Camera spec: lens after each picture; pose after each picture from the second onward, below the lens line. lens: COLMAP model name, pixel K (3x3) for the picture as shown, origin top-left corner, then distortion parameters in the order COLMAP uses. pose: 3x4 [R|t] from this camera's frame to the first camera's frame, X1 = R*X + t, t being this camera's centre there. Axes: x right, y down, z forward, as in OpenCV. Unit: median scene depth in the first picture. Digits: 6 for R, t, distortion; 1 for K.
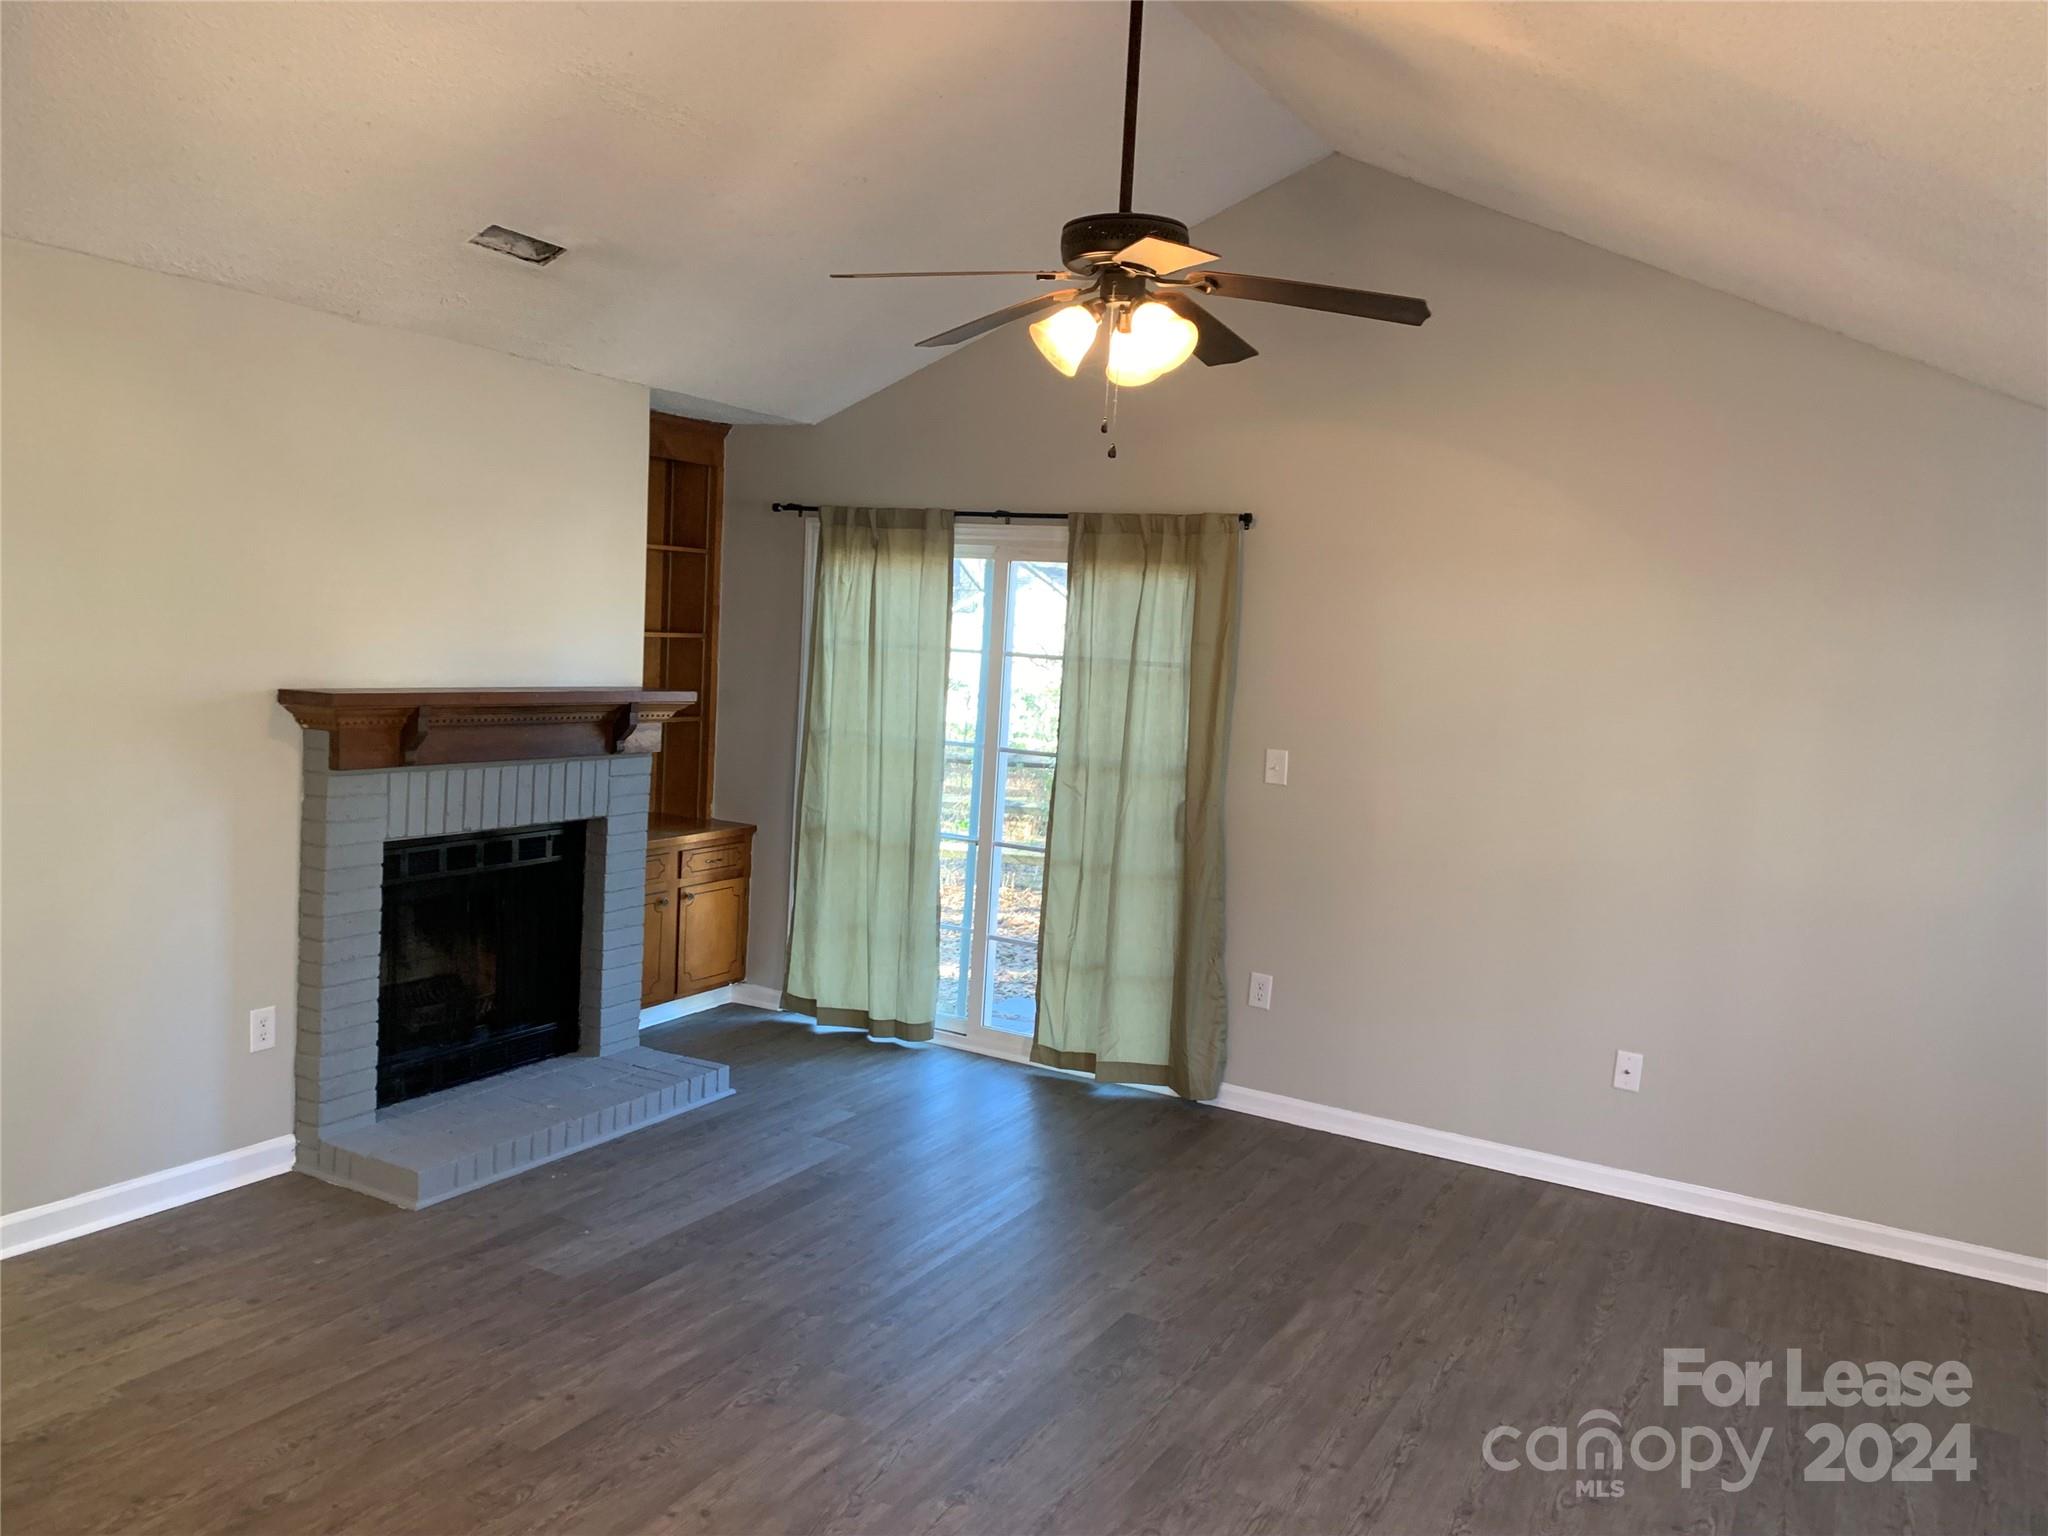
lens RADIAL K [[1568.5, 0, 1023.4], [0, 1568.5, 739.2], [0, 0, 1]] dist [0.038139, -0.008107]
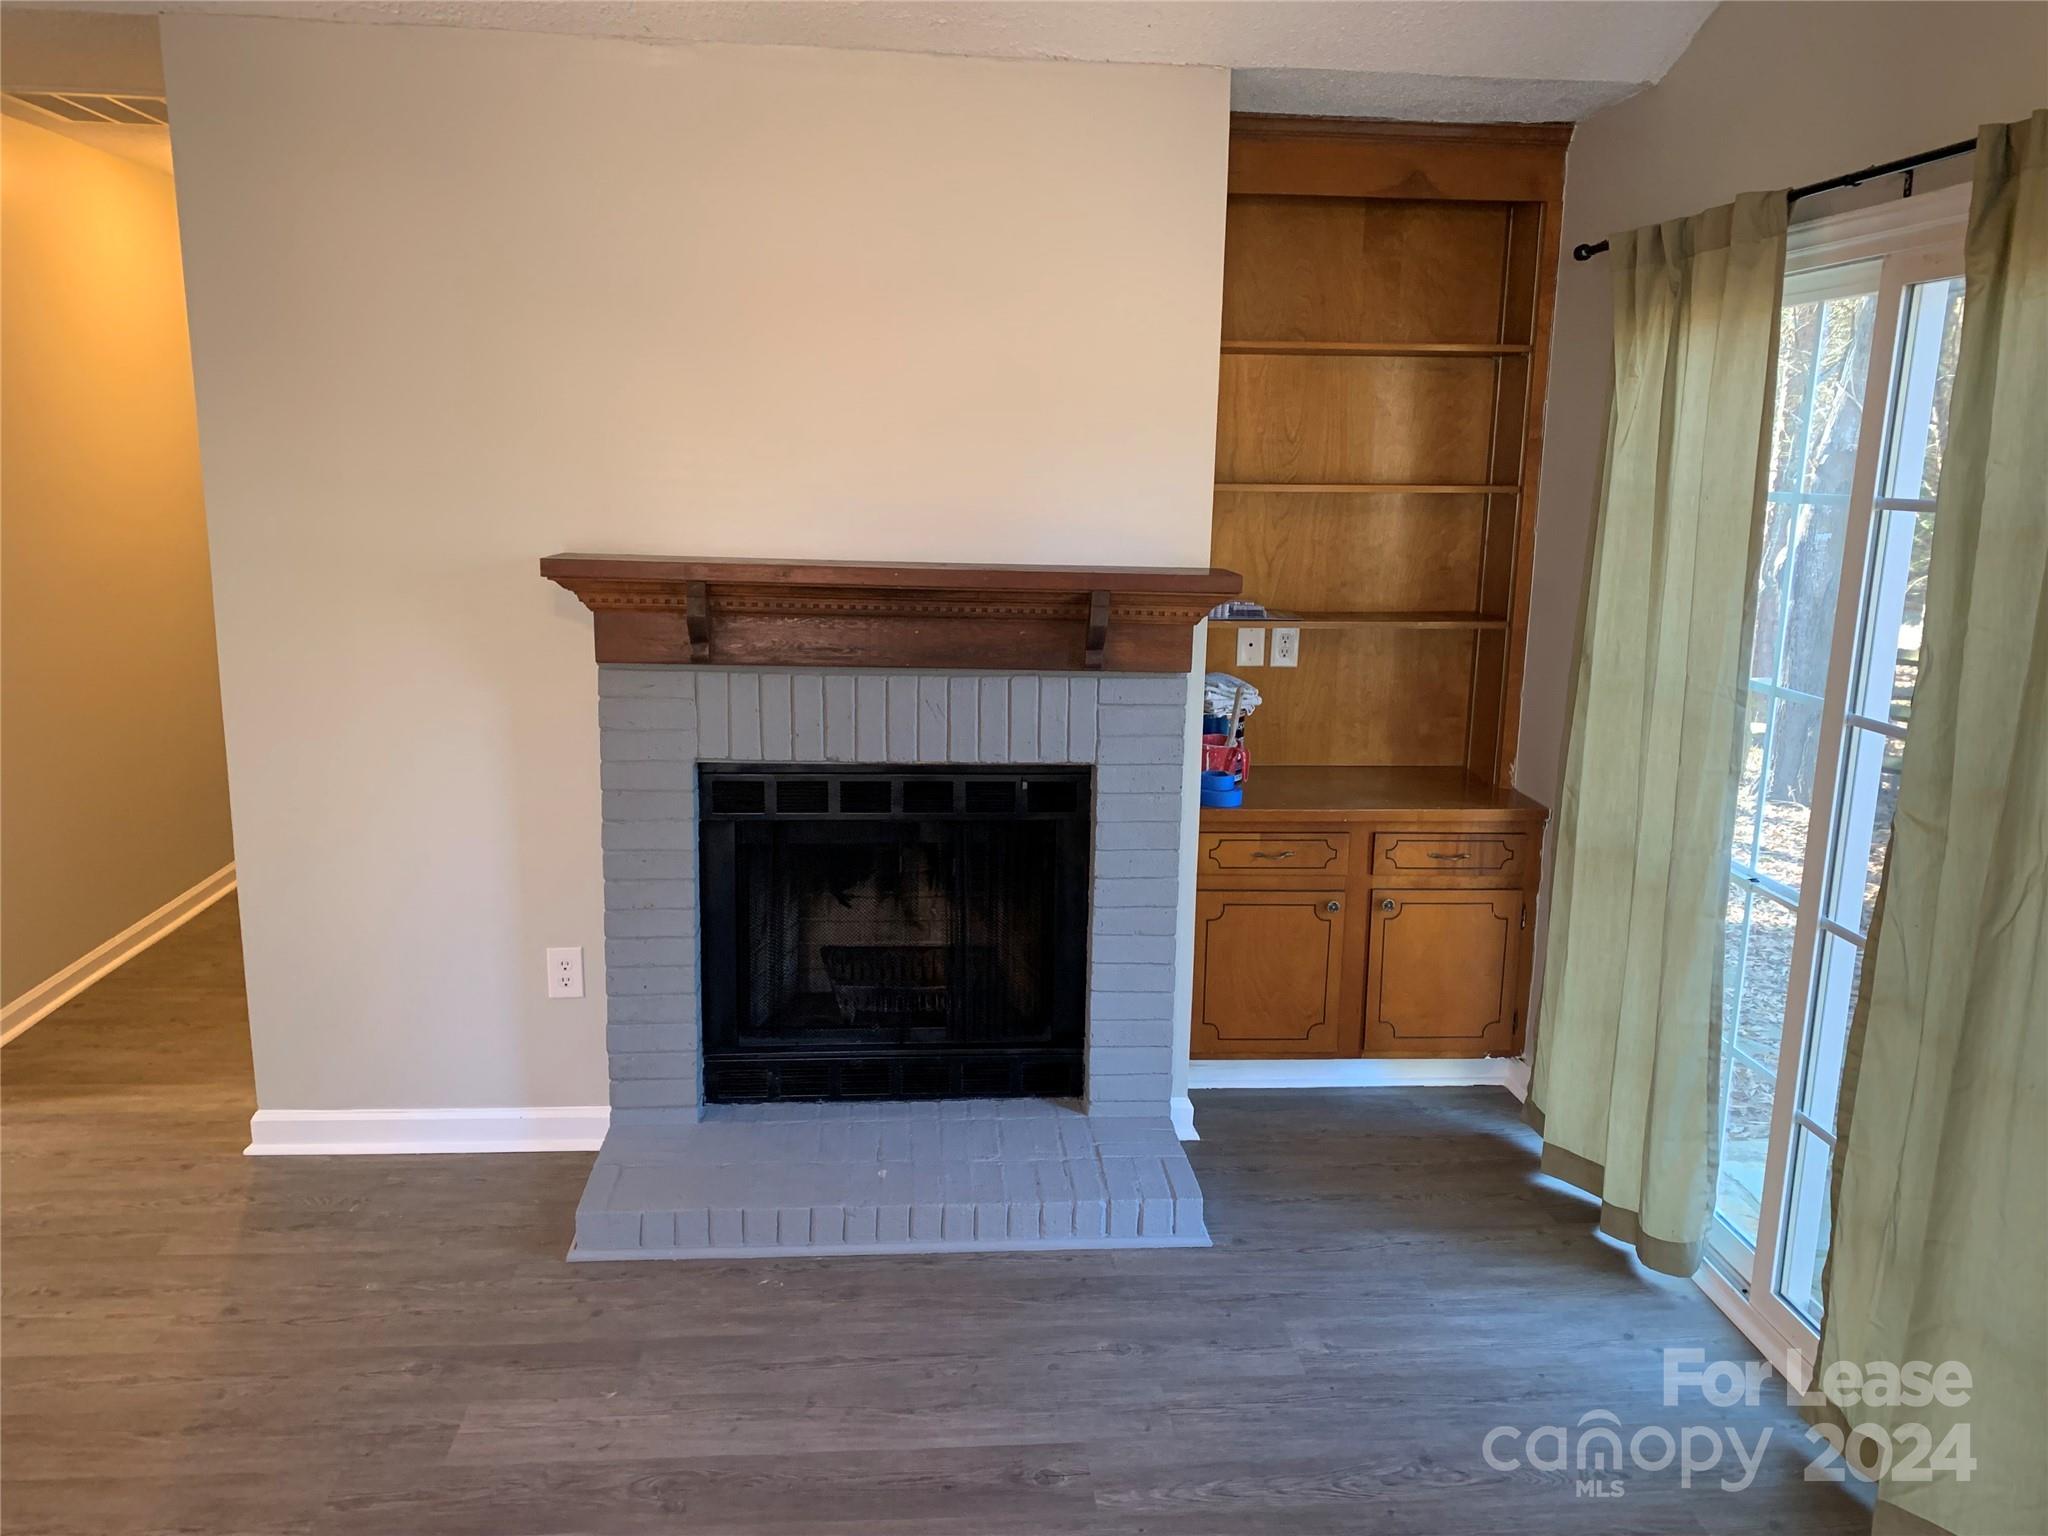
lens RADIAL K [[1568.5, 0, 1023.4], [0, 1568.5, 739.2], [0, 0, 1]] dist [0.038139, -0.008107]
pose [[0.554091, 0.102622, -0.826106, 0.274421], [-0.051129, 0.994694, 0.089271, -0.019157], [0.830884, -0.007227, 0.556398, 0.654983]]
